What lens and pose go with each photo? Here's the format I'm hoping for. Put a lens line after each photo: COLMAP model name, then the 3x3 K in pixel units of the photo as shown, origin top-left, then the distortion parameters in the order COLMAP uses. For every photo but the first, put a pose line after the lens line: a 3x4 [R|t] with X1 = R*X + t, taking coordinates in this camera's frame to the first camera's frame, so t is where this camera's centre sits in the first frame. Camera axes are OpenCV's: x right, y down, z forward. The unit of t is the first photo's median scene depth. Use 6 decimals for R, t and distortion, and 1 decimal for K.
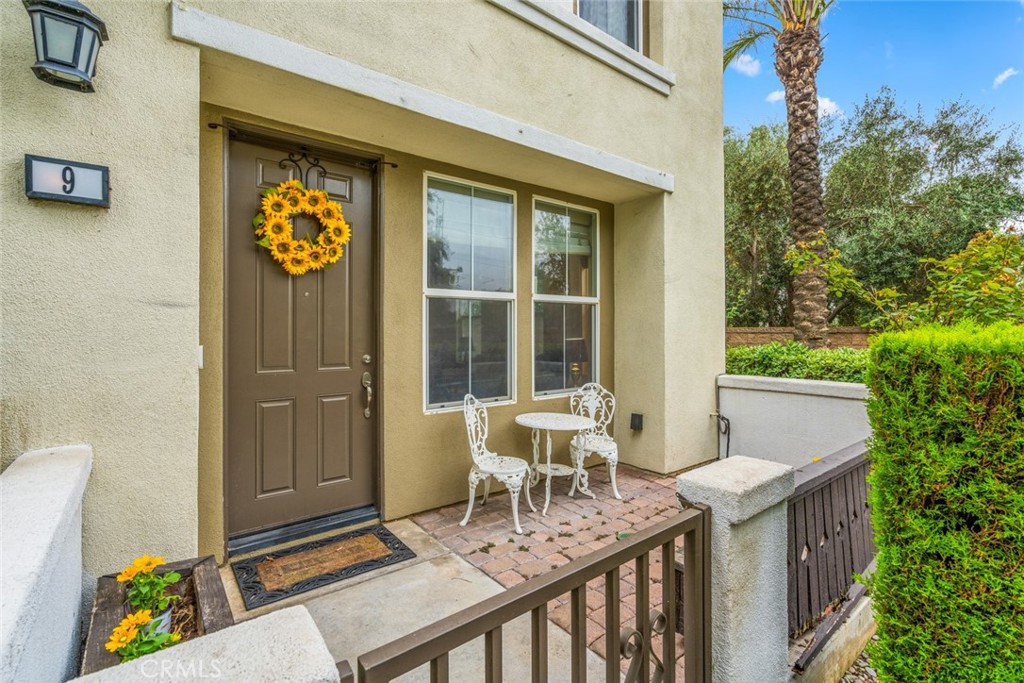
lens RADIAL K [[466.6, 0, 512.3], [0, 466.6, 330.2], [0, 0, 1]] dist [0.001904, -0.000083]
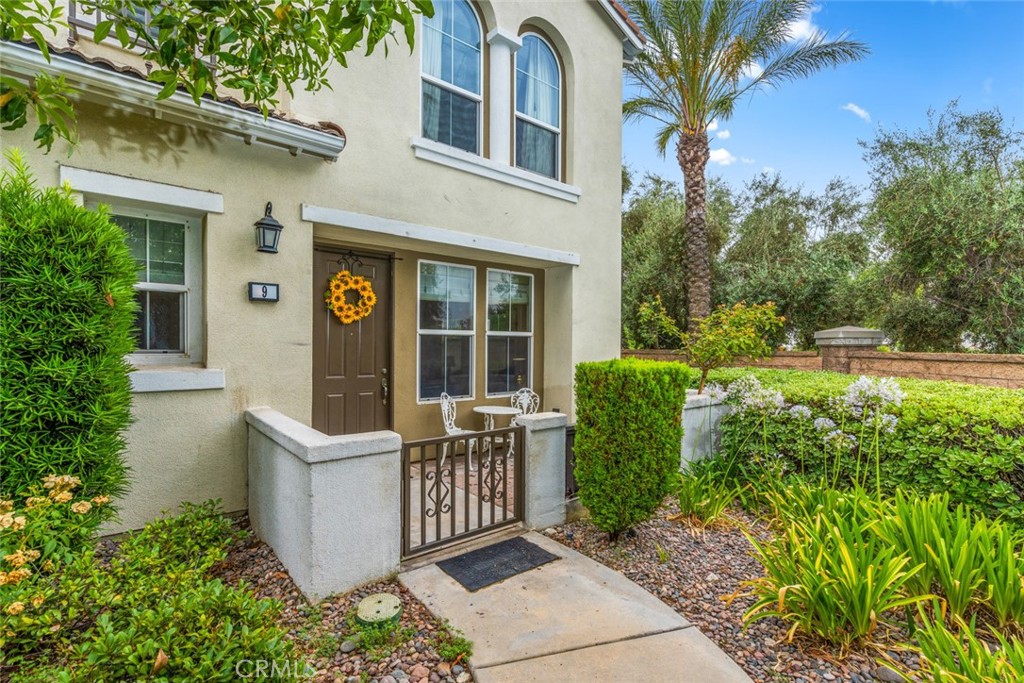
lens RADIAL K [[471.4, 0, 513.4], [0, 471.4, 351.8], [0, 0, 1]] dist [-0.002822, -0.000044]
pose [[0.999748, 0.009236, 0.020461, 0.115827], [-0.009503, 0.999870, 0.013017, -0.032086], [-0.020338, -0.013209, 0.999706, -0.670159]]
